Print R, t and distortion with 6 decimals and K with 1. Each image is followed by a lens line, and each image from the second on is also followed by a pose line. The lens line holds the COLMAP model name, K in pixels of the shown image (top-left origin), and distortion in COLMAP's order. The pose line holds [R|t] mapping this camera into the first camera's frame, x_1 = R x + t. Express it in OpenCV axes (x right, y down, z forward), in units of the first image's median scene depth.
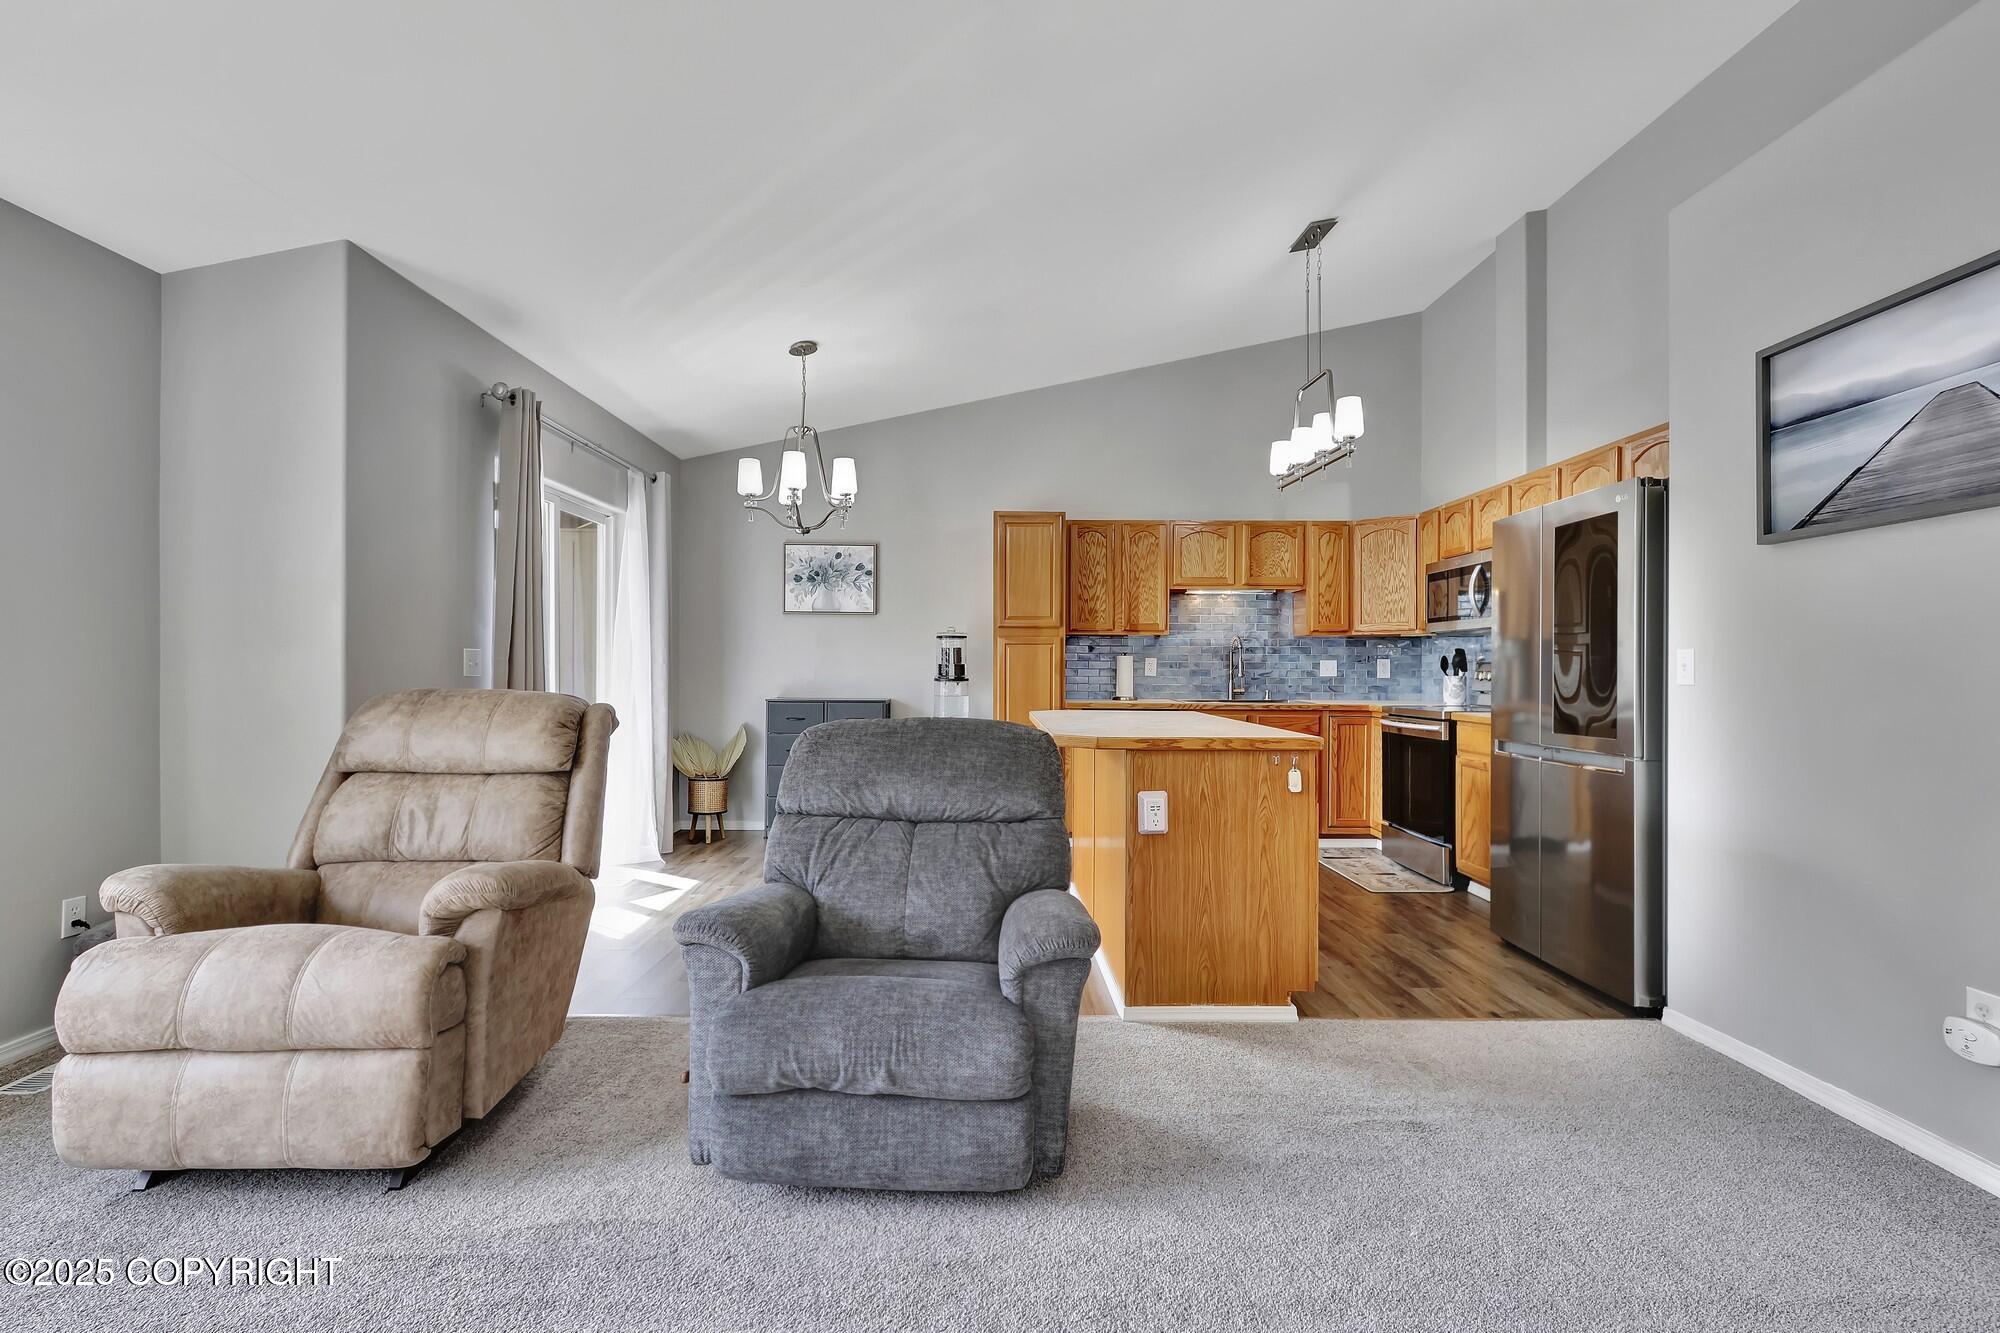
lens RADIAL K [[906.3, 0, 1013.0], [0, 906.3, 669.7], [0, 0, 1]] dist [0.007284, -0.002992]
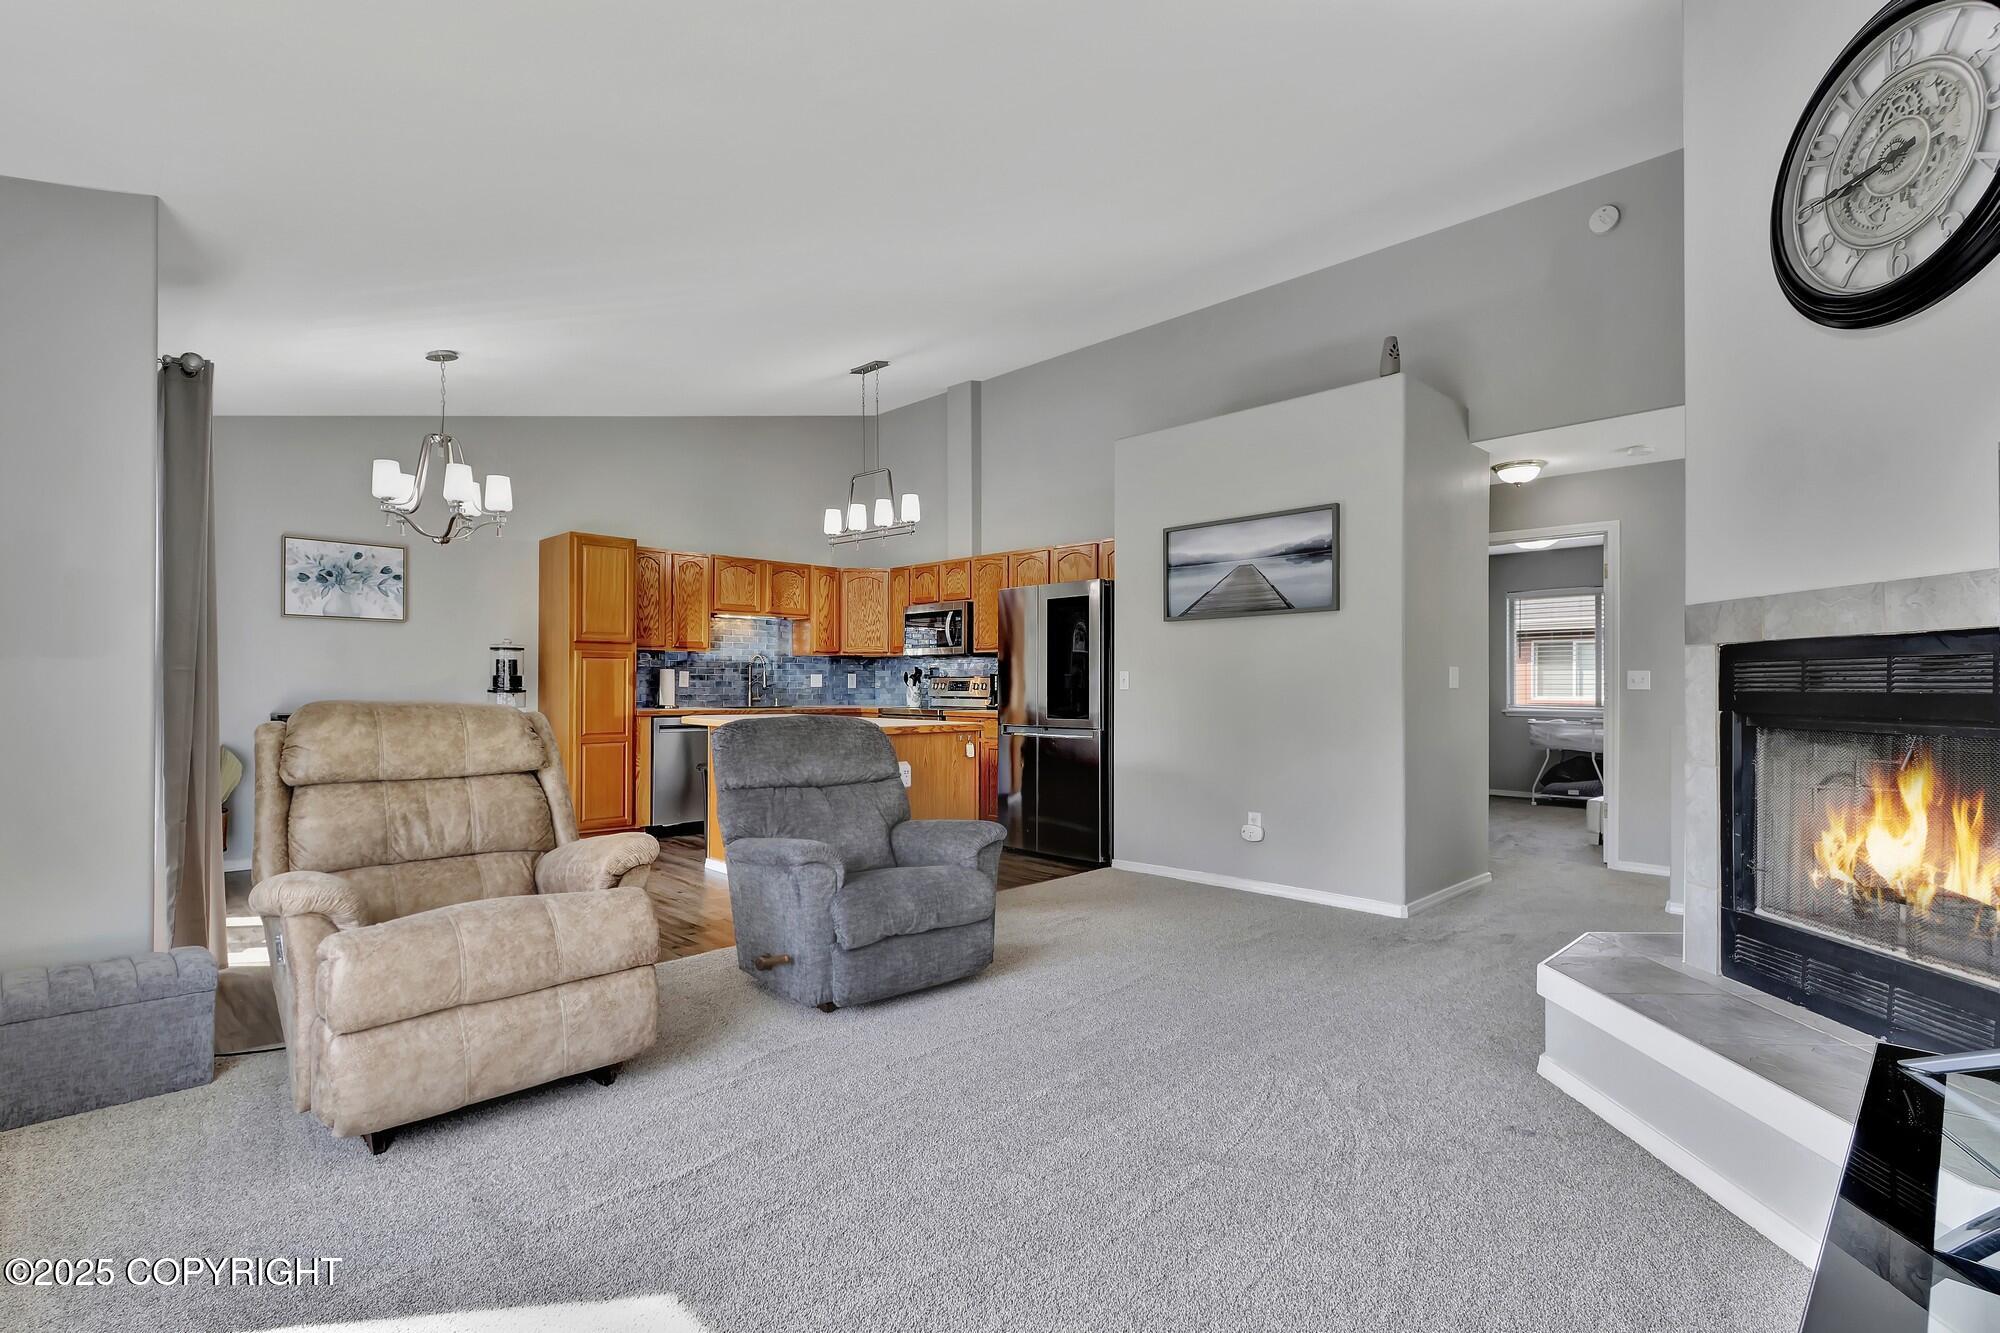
lens RADIAL K [[906.3, 0, 976.6], [0, 906.3, 682.1], [0, 0, 1]] dist [0.007284, -0.002992]
pose [[0.734408, 0.000456, 0.678708, -0.400138], [-0.000994, 0.999999, 0.000404, -0.000059], [-0.678707, -0.000971, 0.734408, -0.101956]]
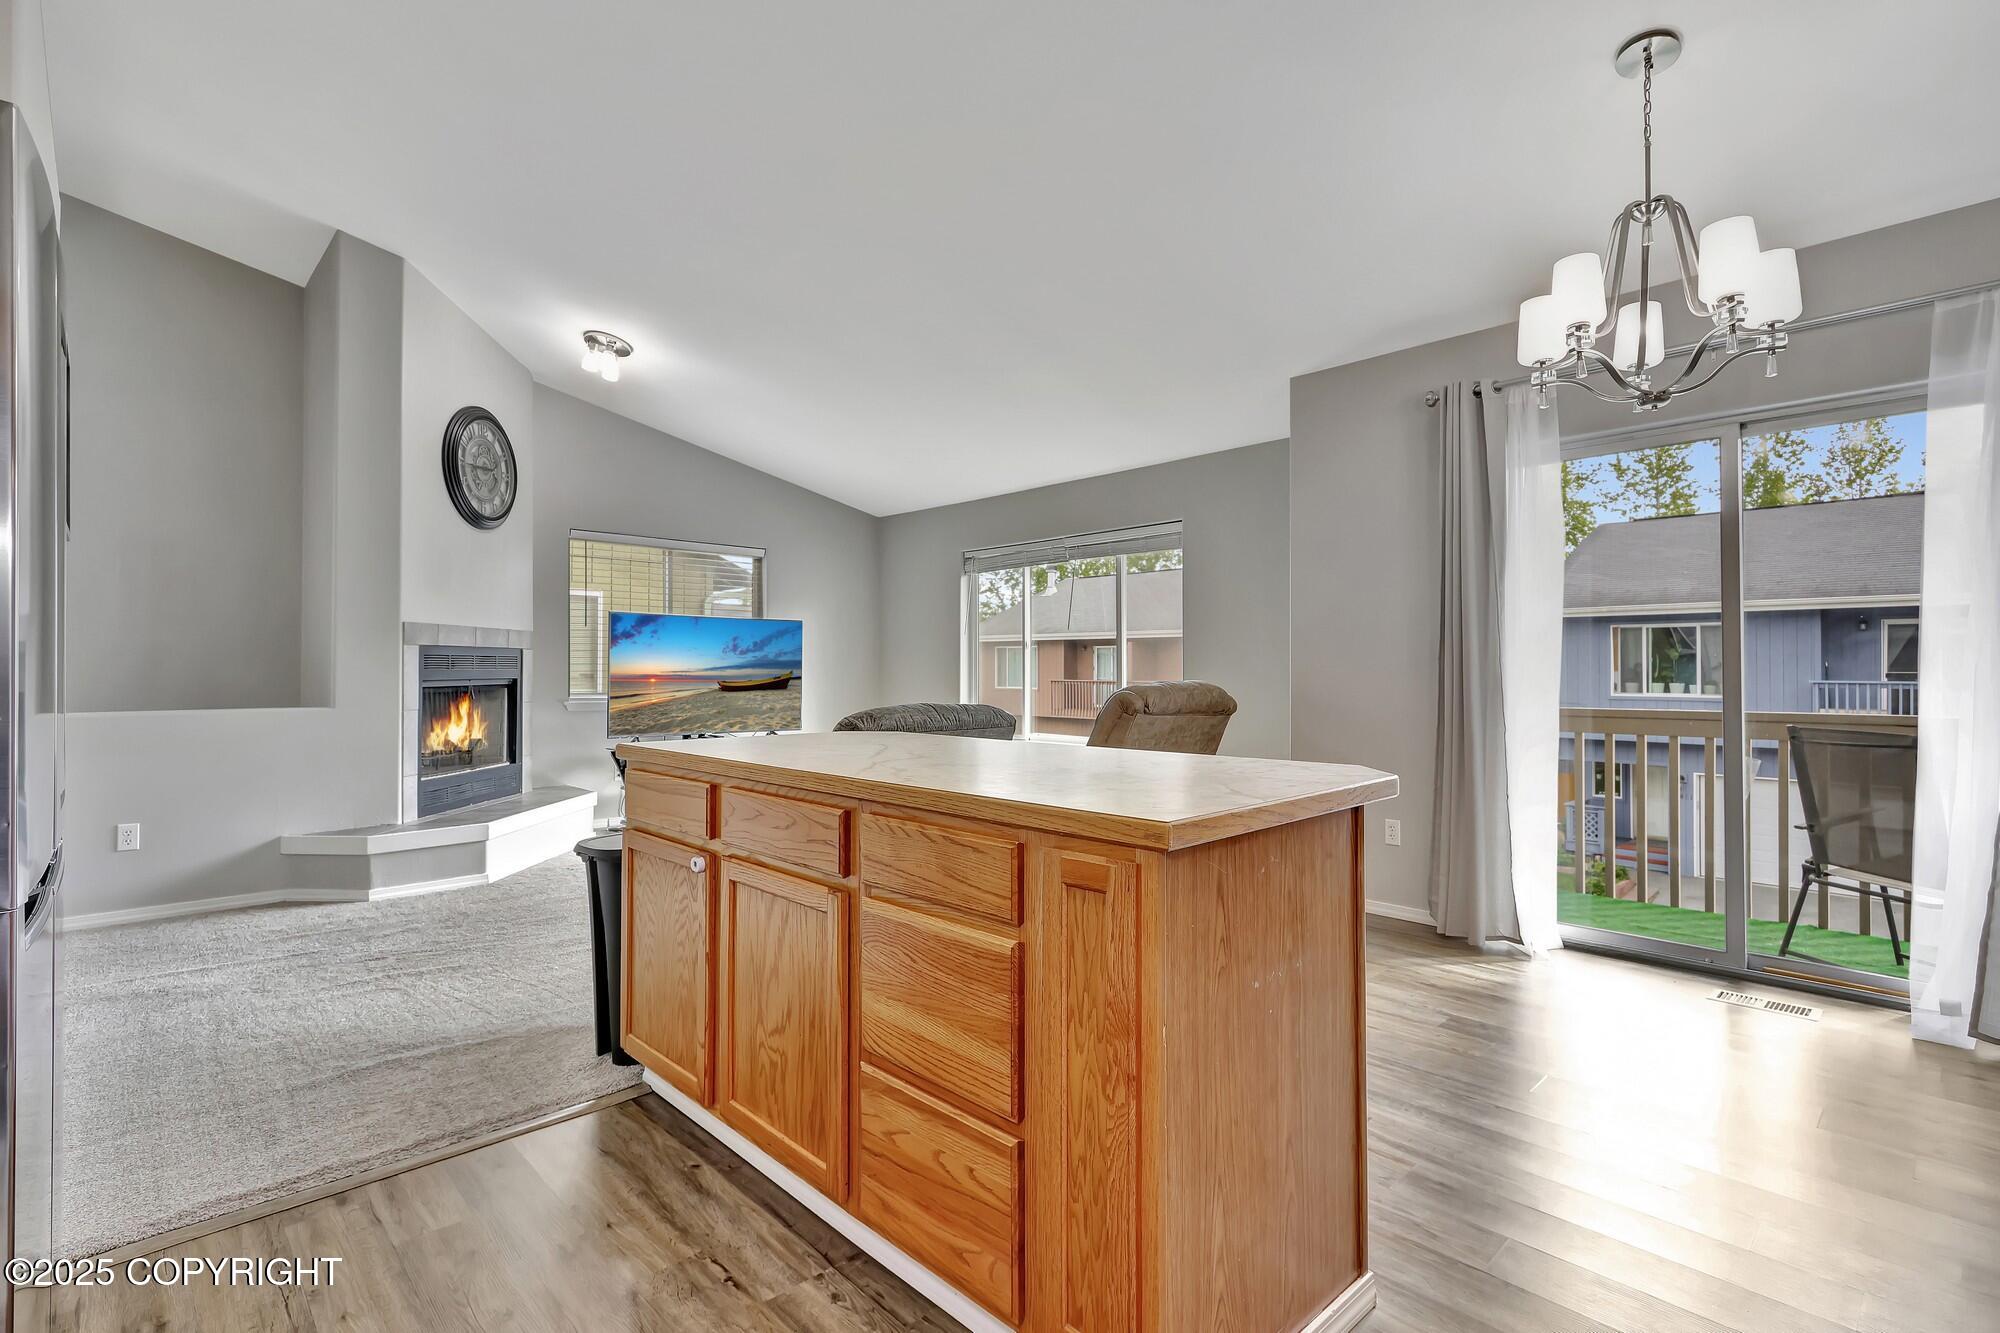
lens RADIAL K [[906.3, 0, 989.5], [0, 906.3, 662.5], [0, 0, 1]] dist [0.007284, -0.002992]
pose [[-0.737271, -0.008845, -0.675539, 0.343075], [-0.003817, 0.999953, -0.008926, 0.002501], [0.675586, -0.004003, -0.737270, 0.967337]]
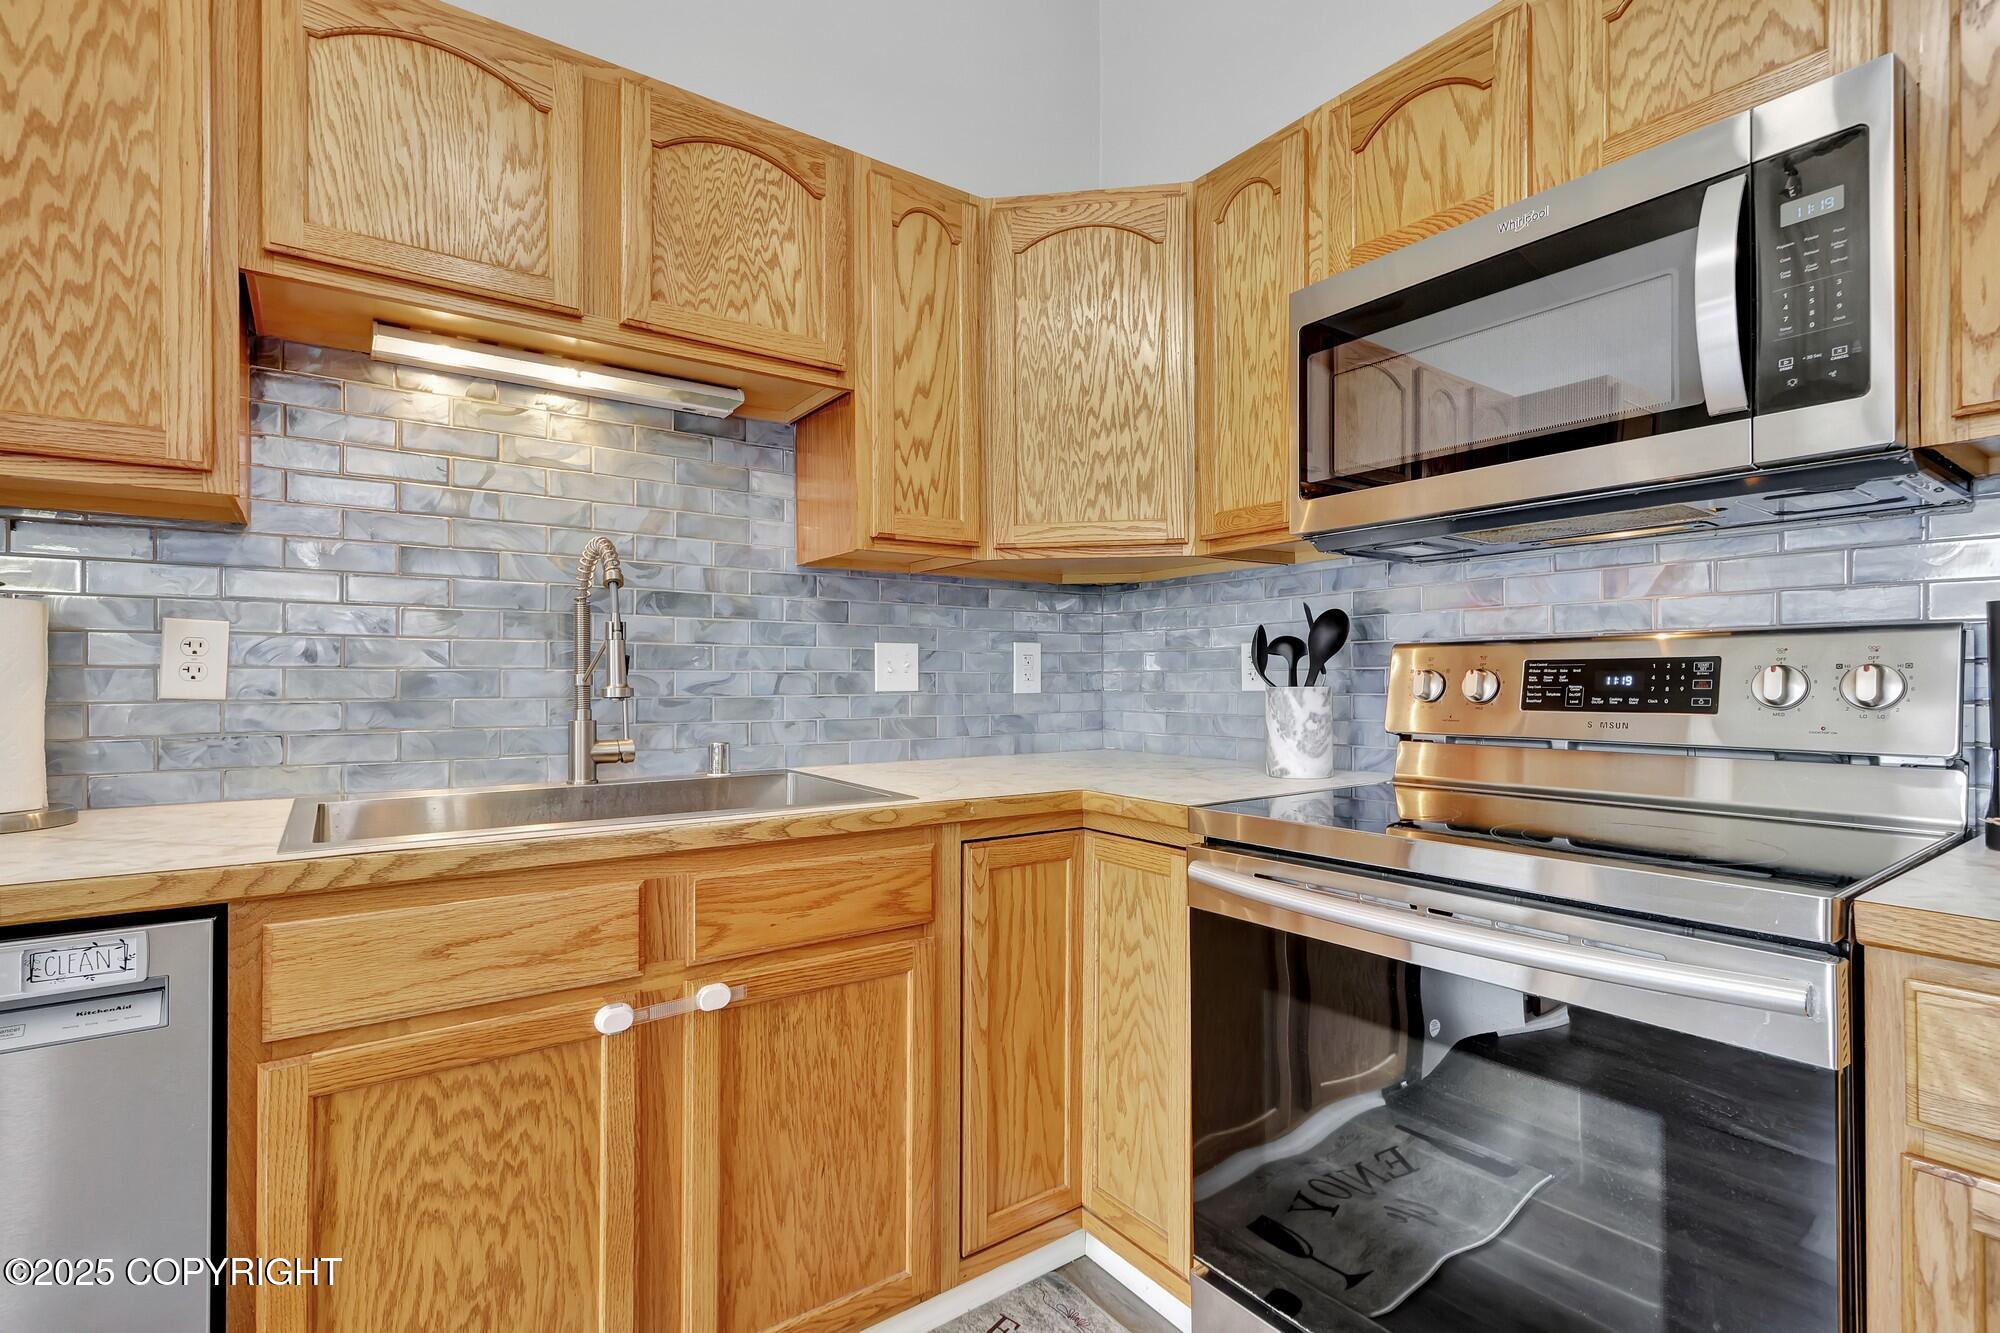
lens RADIAL K [[906.3, 0, 984.9], [0, 906.3, 678.6], [0, 0, 1]] dist [0.007284, -0.002992]
pose [[0.822778, -0.005368, 0.568337, 0.208708], [0.005827, 0.999983, 0.001009, 0.003020], [-0.568332, 0.002481, 0.822795, 0.799243]]
